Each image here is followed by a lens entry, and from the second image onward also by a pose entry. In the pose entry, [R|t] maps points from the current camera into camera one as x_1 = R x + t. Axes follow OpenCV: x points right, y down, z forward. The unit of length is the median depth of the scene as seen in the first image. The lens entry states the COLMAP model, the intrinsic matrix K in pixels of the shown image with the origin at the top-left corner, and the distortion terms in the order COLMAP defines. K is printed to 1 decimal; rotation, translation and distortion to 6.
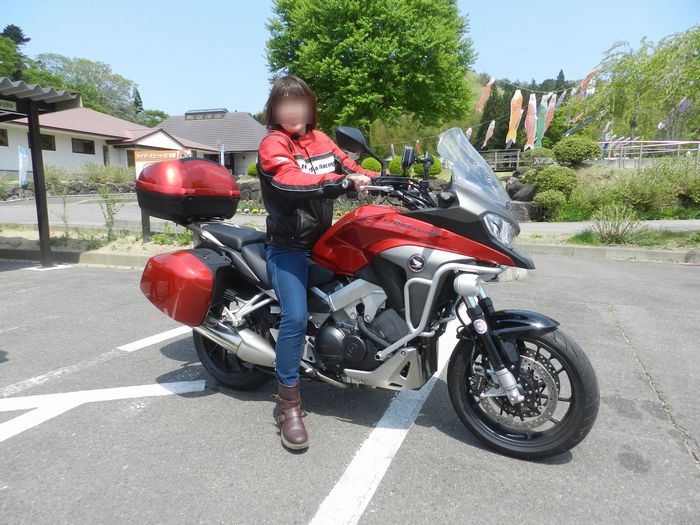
lens RADIAL K [[468.2, 0, 335.4], [0, 468.2, 275.0], [0, 0, 1]] dist [0.030562, 0.002071]
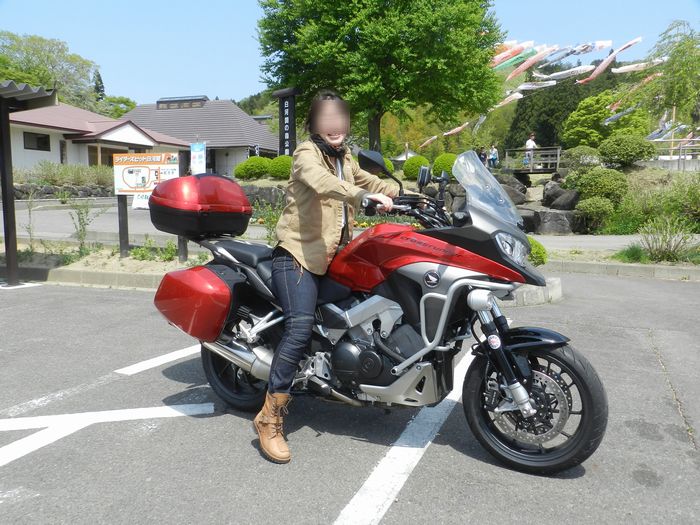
lens RADIAL K [[587.0, 0, 350.0], [0, 587.0, 262.5], [0, 0, 1]] dist [0.102169, -0.006638]
pose [[0.999685, 0.004751, 0.024626, -0.032467], [-0.003242, 0.998136, -0.060941, 0.013245], [-0.024870, 0.060842, 0.997838, -0.247622]]
